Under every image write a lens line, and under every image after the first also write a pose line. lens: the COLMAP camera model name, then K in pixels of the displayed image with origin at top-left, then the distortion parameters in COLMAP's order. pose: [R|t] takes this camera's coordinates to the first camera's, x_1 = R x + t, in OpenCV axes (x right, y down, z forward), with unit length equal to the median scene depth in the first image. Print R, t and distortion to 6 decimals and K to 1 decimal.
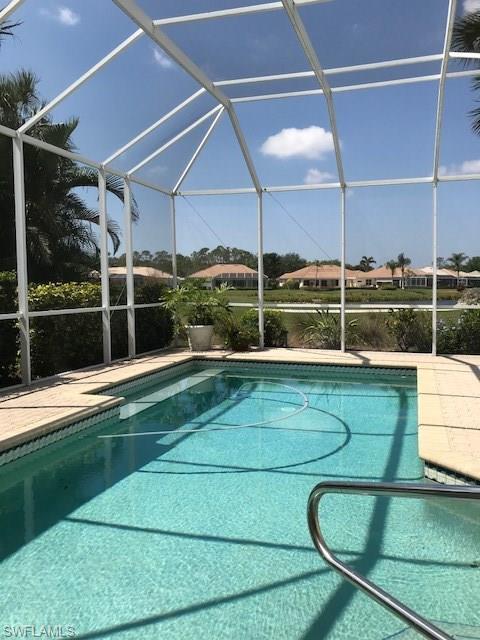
lens RADIAL K [[524.2, 0, 243.1], [0, 524.2, 317.8], [0, 0, 1]] dist [0.048968, -0.072181]
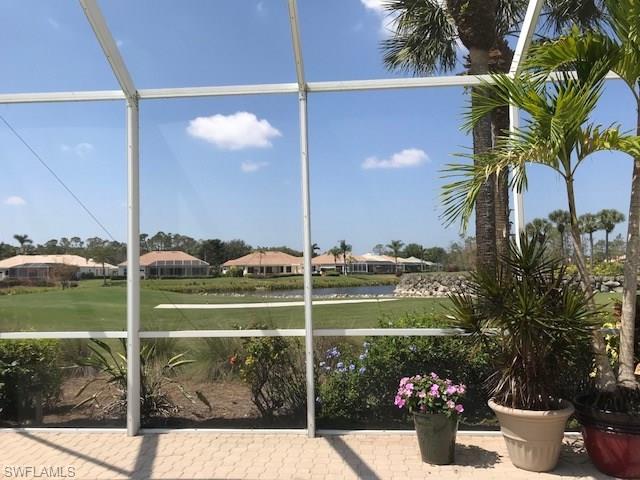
lens RADIAL K [[524.2, 0, 317.4], [0, 524.2, 234.4], [0, 0, 1]] dist [0.048968, -0.072181]
pose [[0.972497, 0.003586, 0.232889, 0.242707], [0.027360, 0.991200, -0.129513, -0.047022], [-0.231304, 0.132322, 0.963841, 0.483519]]
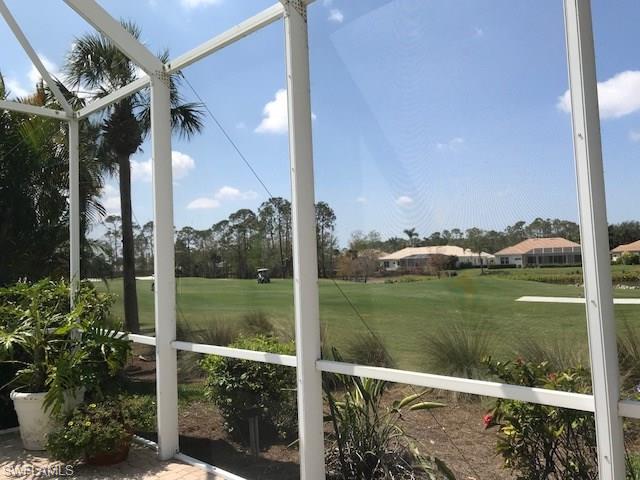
lens RADIAL K [[524.2, 0, 322.0], [0, 524.2, 244.1], [0, 0, 1]] dist [0.048968, -0.072181]
pose [[0.899485, -0.046182, -0.434503, 0.341233], [0.002479, 0.994922, -0.100615, -0.064117], [0.436944, 0.089425, 0.895033, 0.722761]]
